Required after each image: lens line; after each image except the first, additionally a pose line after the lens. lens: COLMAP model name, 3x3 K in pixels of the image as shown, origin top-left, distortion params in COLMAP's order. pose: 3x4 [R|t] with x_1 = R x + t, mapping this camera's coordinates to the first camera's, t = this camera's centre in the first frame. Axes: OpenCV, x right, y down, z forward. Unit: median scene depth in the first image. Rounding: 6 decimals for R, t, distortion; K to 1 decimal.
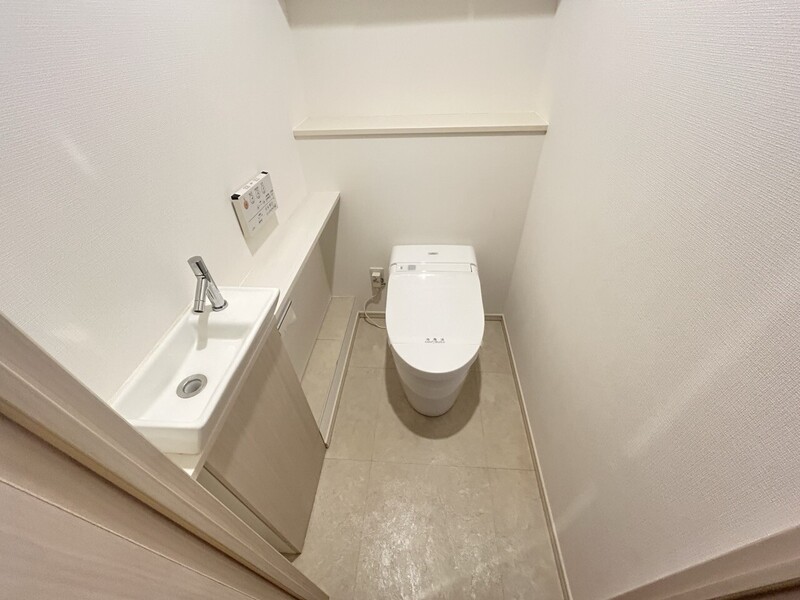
lens RADIAL K [[324.0, 0, 399.9], [0, 324.0, 299.0], [0, 0, 1]] dist [0.009690, 0.000143]
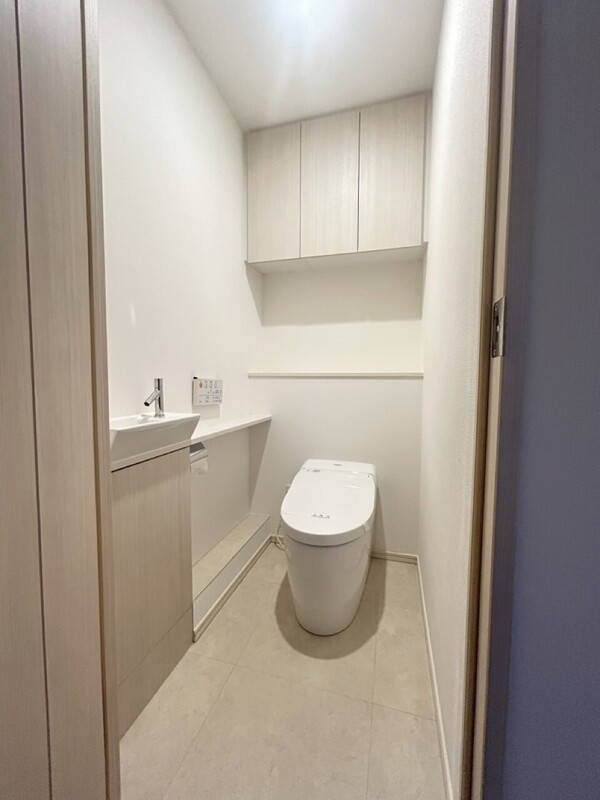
lens RADIAL K [[324.0, 0, 301.0], [0, 324.0, 402.9], [0, 0, 1]] dist [0.009690, 0.000143]
pose [[0.978880, 0.057713, -0.196121, 0.196536], [-0.163081, 0.798950, -0.578864, 0.390324], [0.123283, 0.598622, 0.791488, -0.068006]]
